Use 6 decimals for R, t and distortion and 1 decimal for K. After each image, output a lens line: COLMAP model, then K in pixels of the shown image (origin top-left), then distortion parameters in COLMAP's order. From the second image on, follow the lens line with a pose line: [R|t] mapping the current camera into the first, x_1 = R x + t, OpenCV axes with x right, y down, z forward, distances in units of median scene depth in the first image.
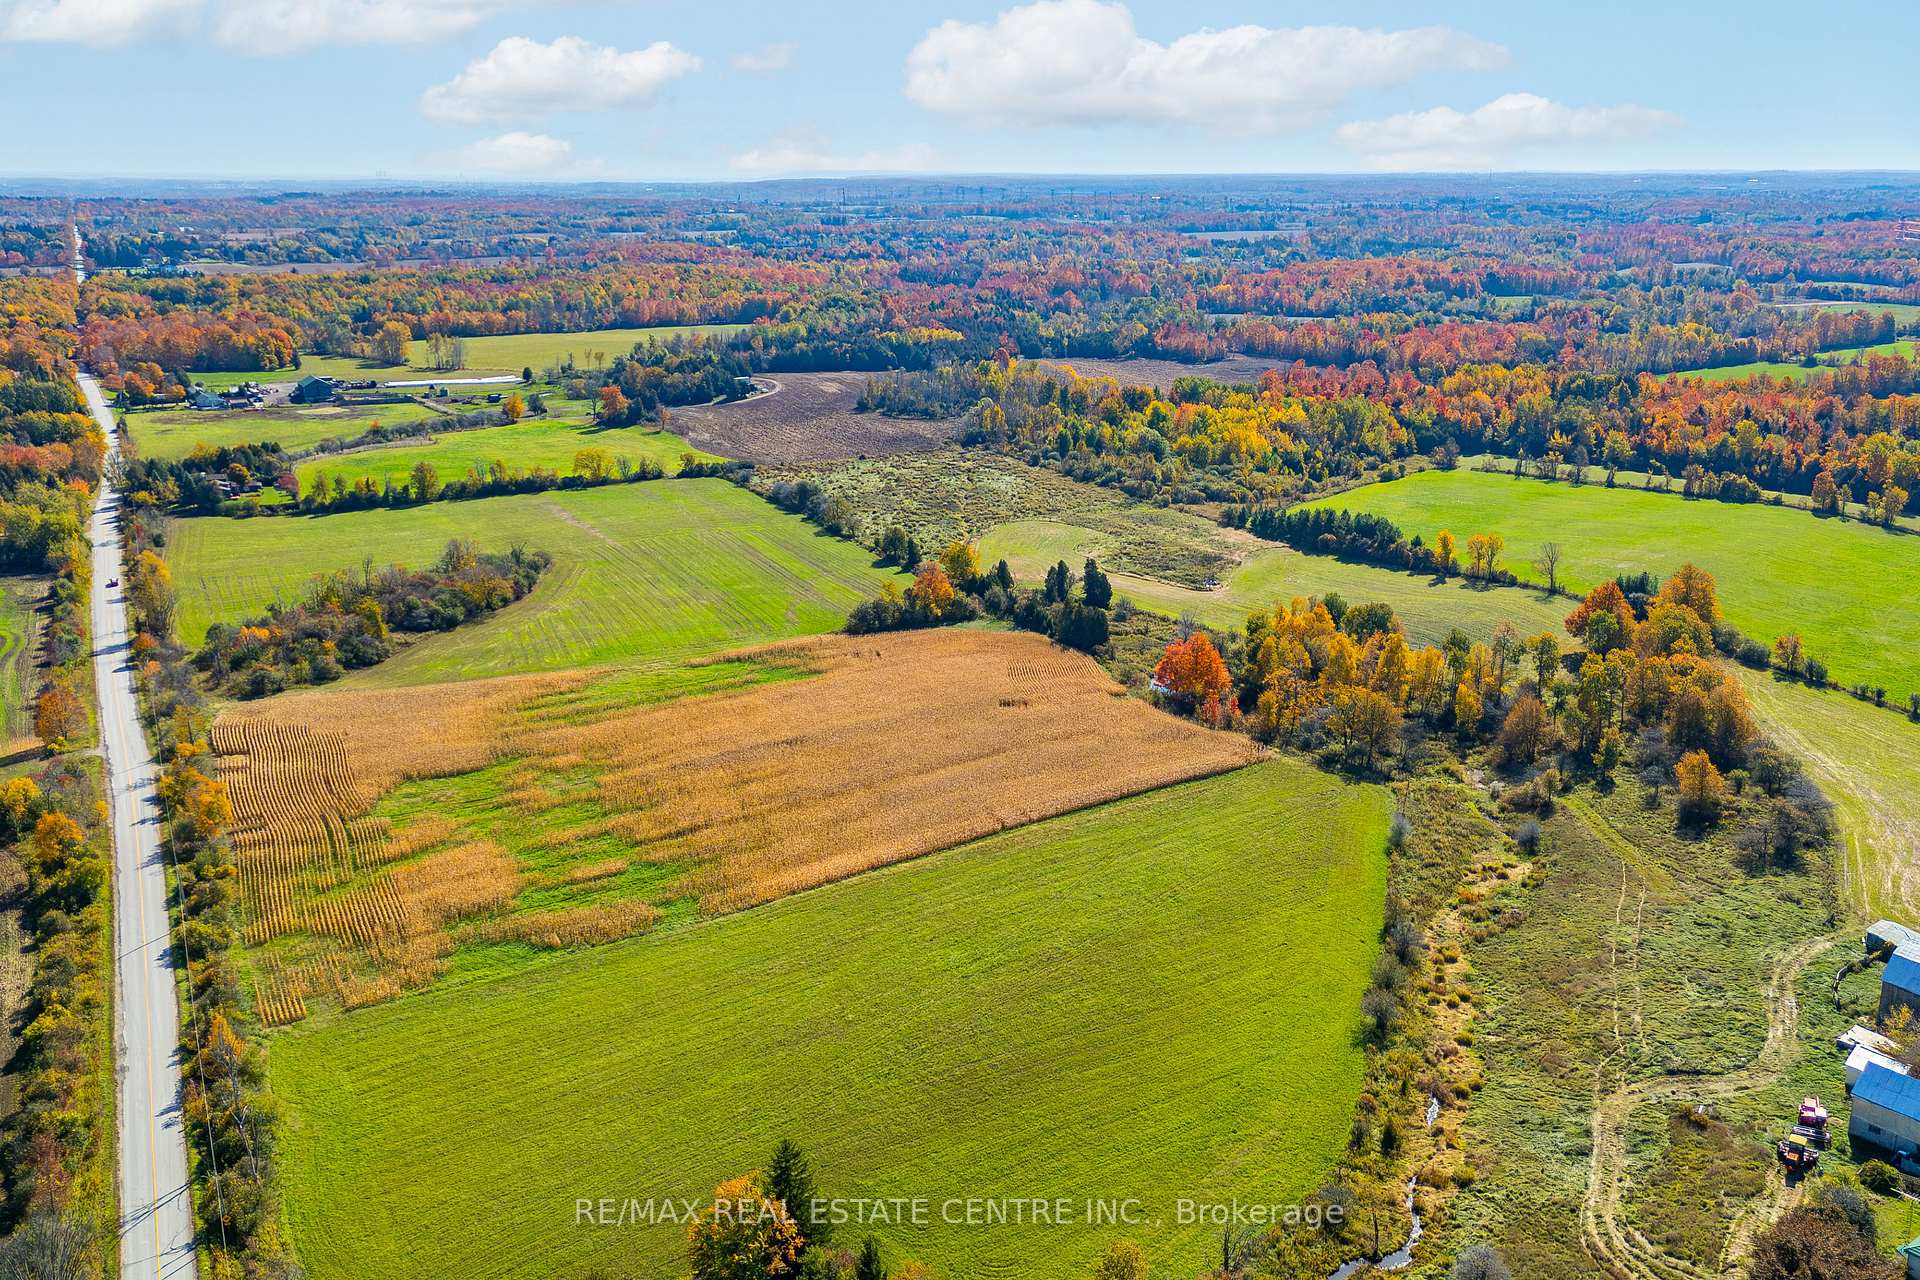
lens RADIAL K [[1685.7, 0, 956.6], [0, 1685.7, 641.7], [0, 0, 1]] dist [0.112364, -0.177579]
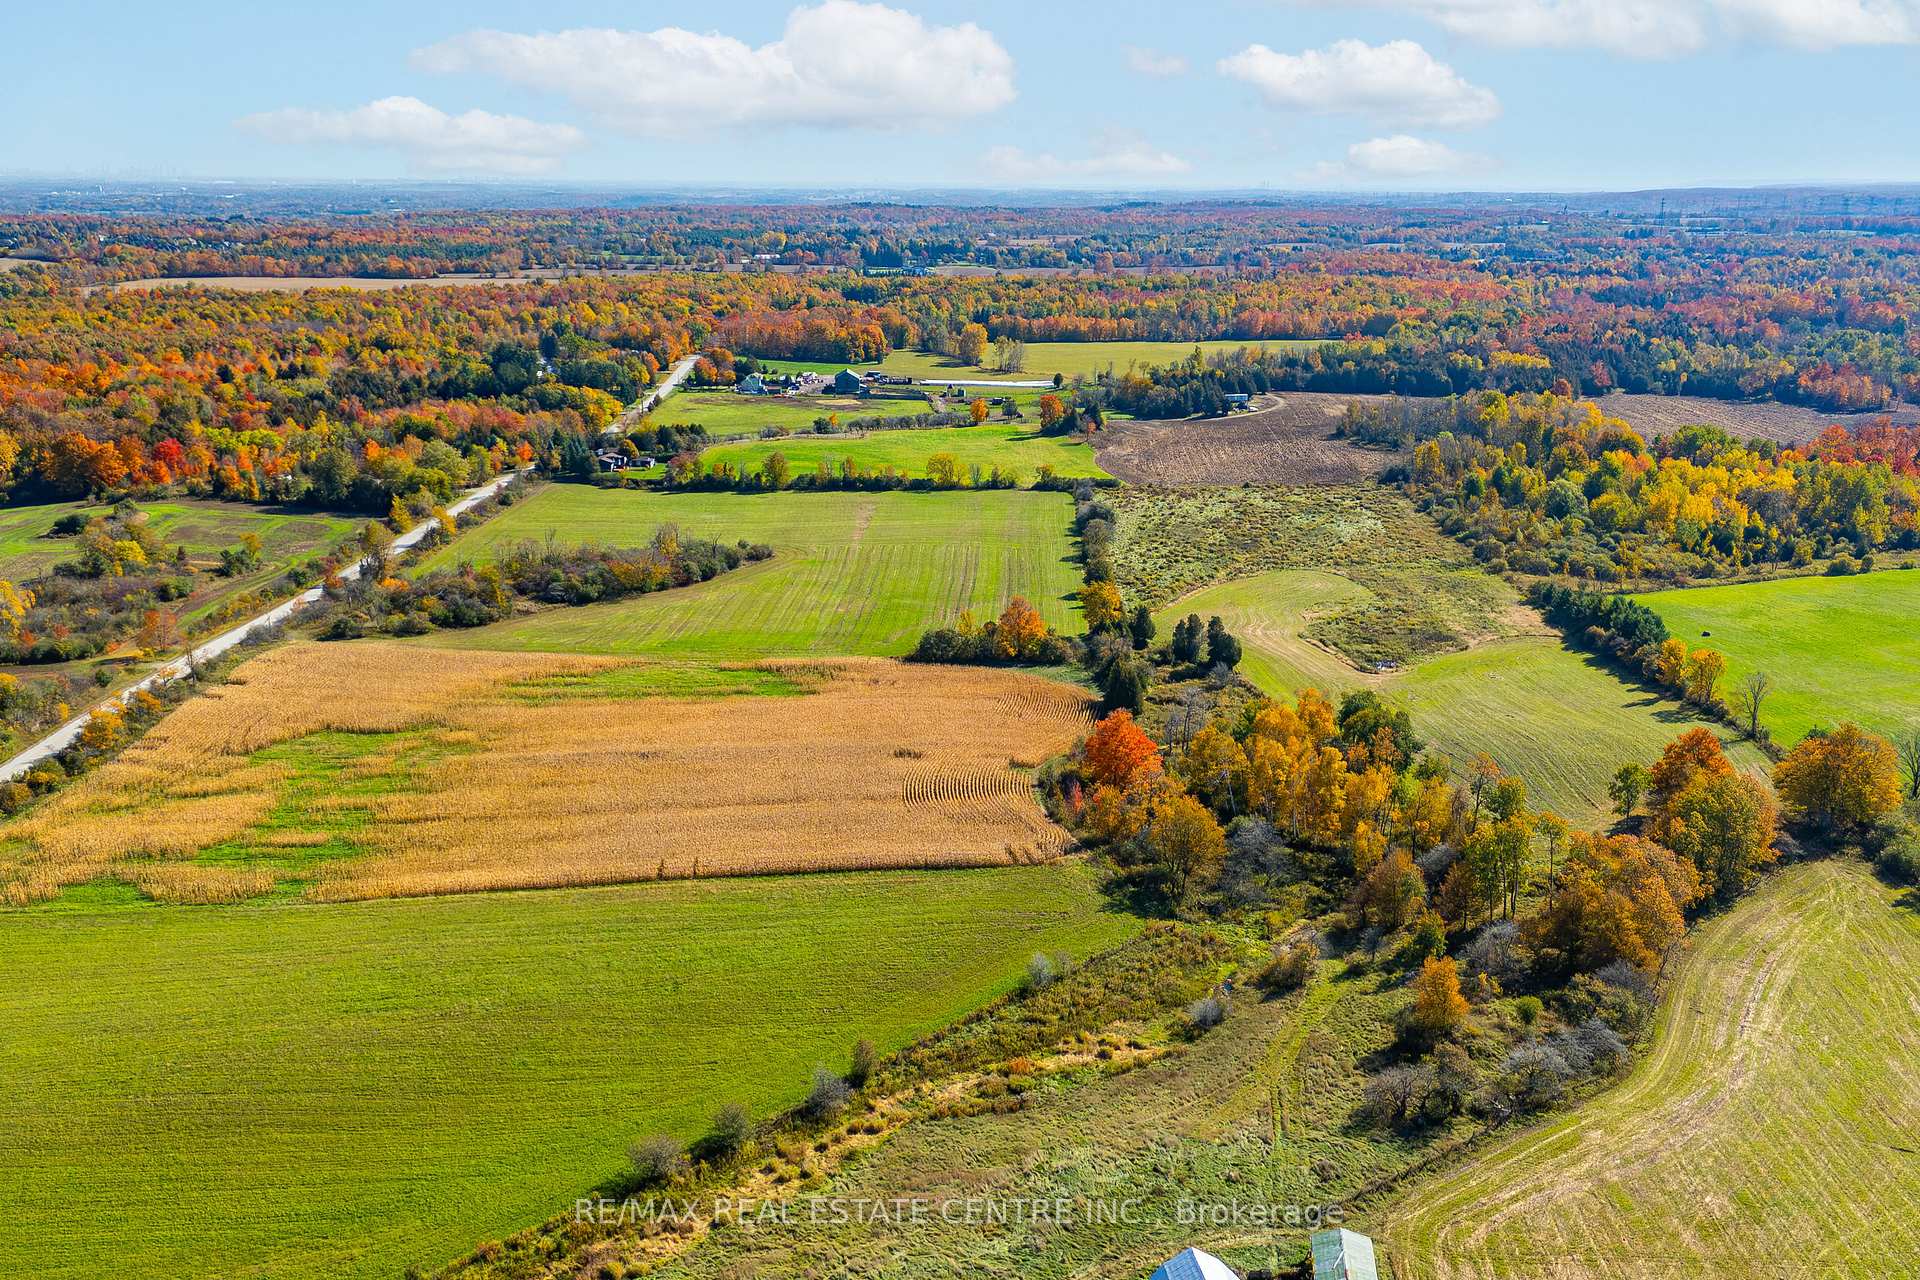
lens RADIAL K [[1689.0, 0, 949.6], [0, 1689.0, 638.5], [0, 0, 1]] dist [0.109017, -0.163463]
pose [[0.878122, 0.133139, -0.459539, 0.240798], [-0.136582, 0.990290, 0.025919, -0.027606], [0.458527, 0.040005, 0.887779, 0.096973]]
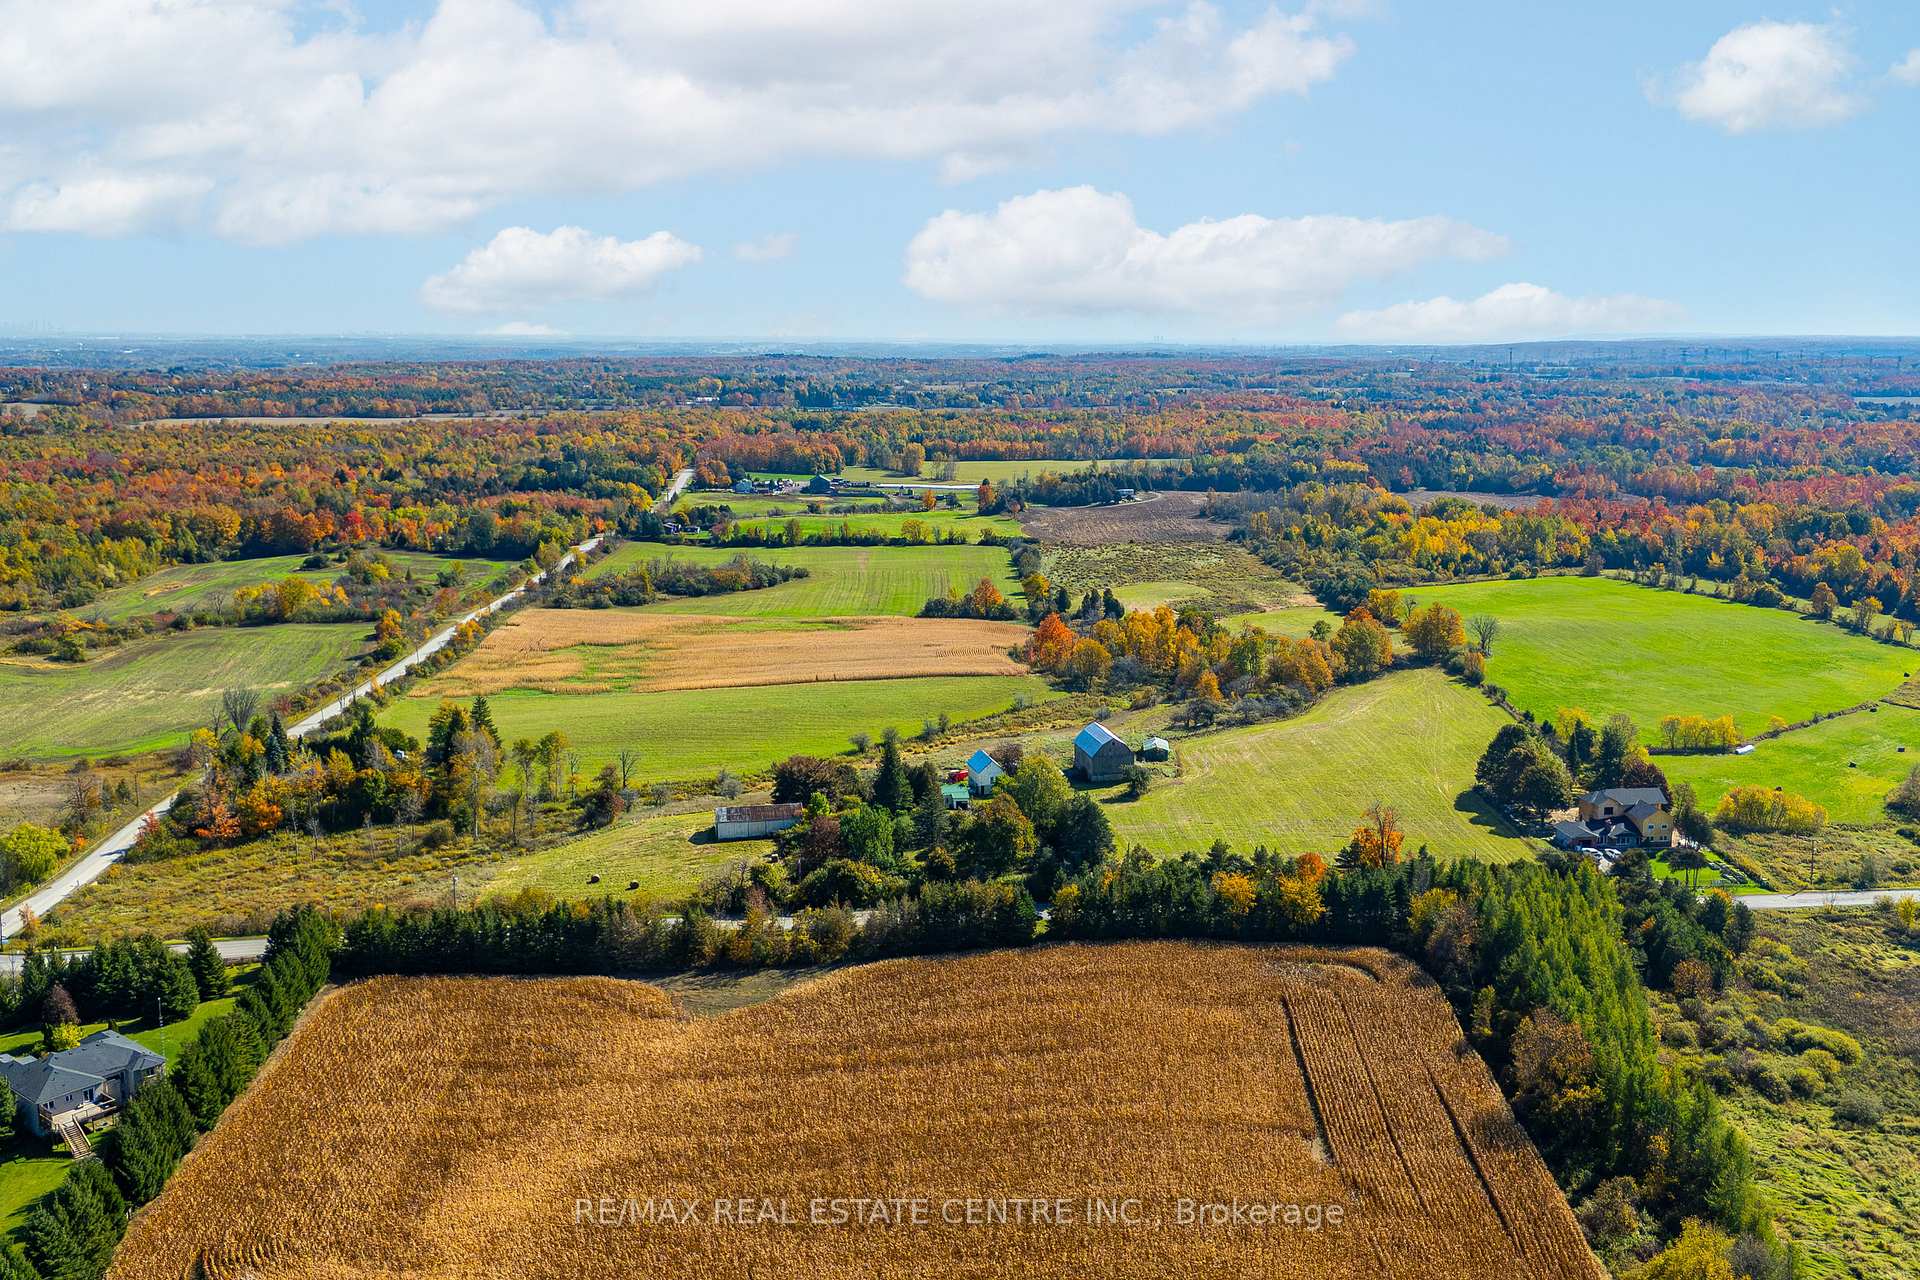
lens RADIAL K [[1735.3, 0, 961.5], [0, 1735.3, 640.7], [0, 0, 1]] dist [0.153216, -0.327525]
pose [[0.907496, 0.079099, -0.412546, 0.379132], [-0.118501, 0.990429, -0.070773, 0.074618], [0.402999, 0.113113, 0.908184, -0.250019]]
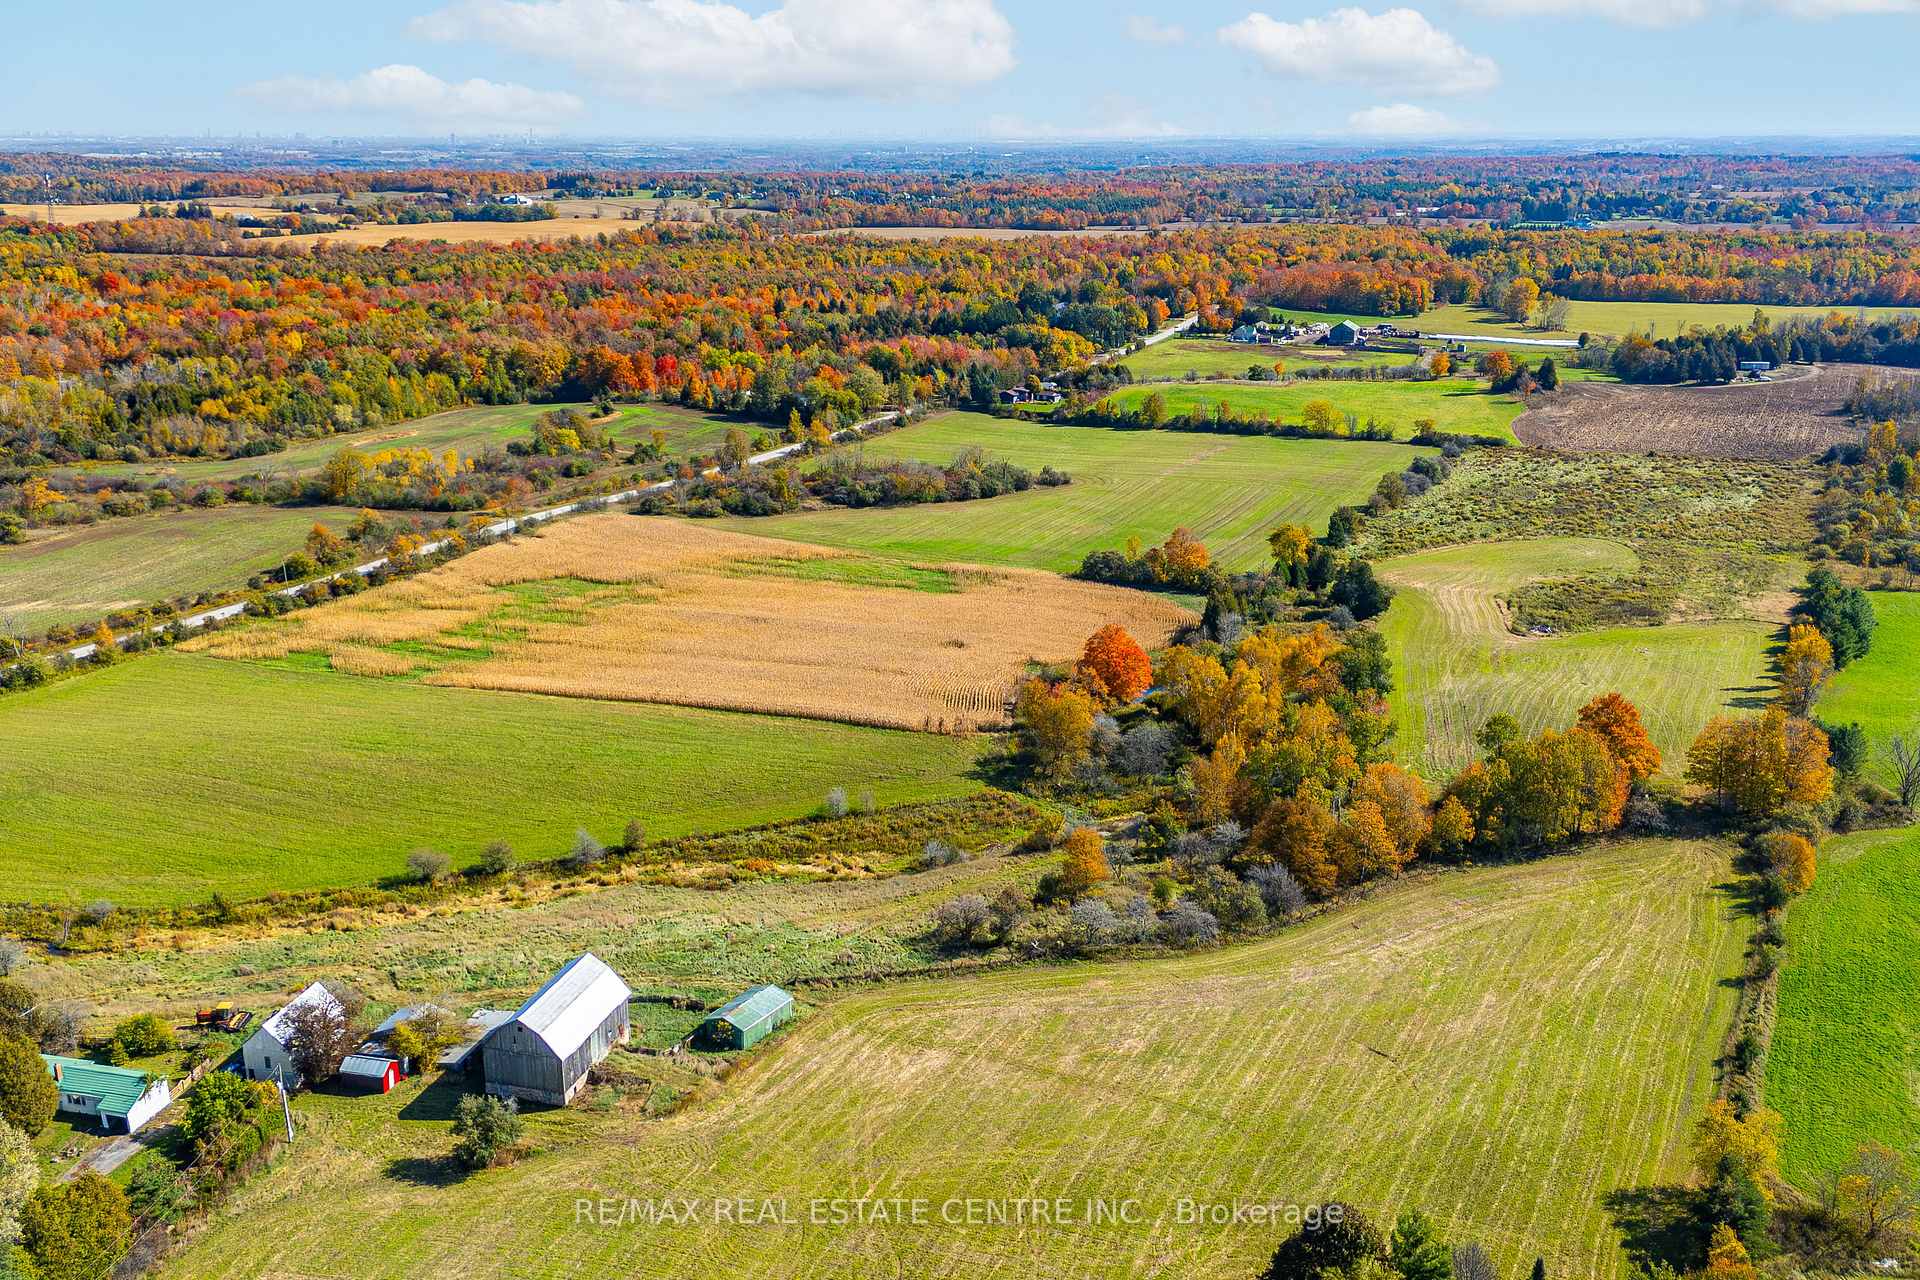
lens RADIAL K [[1701.3, 0, 960.4], [0, 1701.3, 642.4], [0, 0, 1]] dist [0.086064, -0.096157]
pose [[0.600950, 0.232003, -0.764875, 0.430192], [-0.215258, 0.968568, 0.124662, -0.049562], [0.769755, 0.089730, 0.632001, 0.173889]]
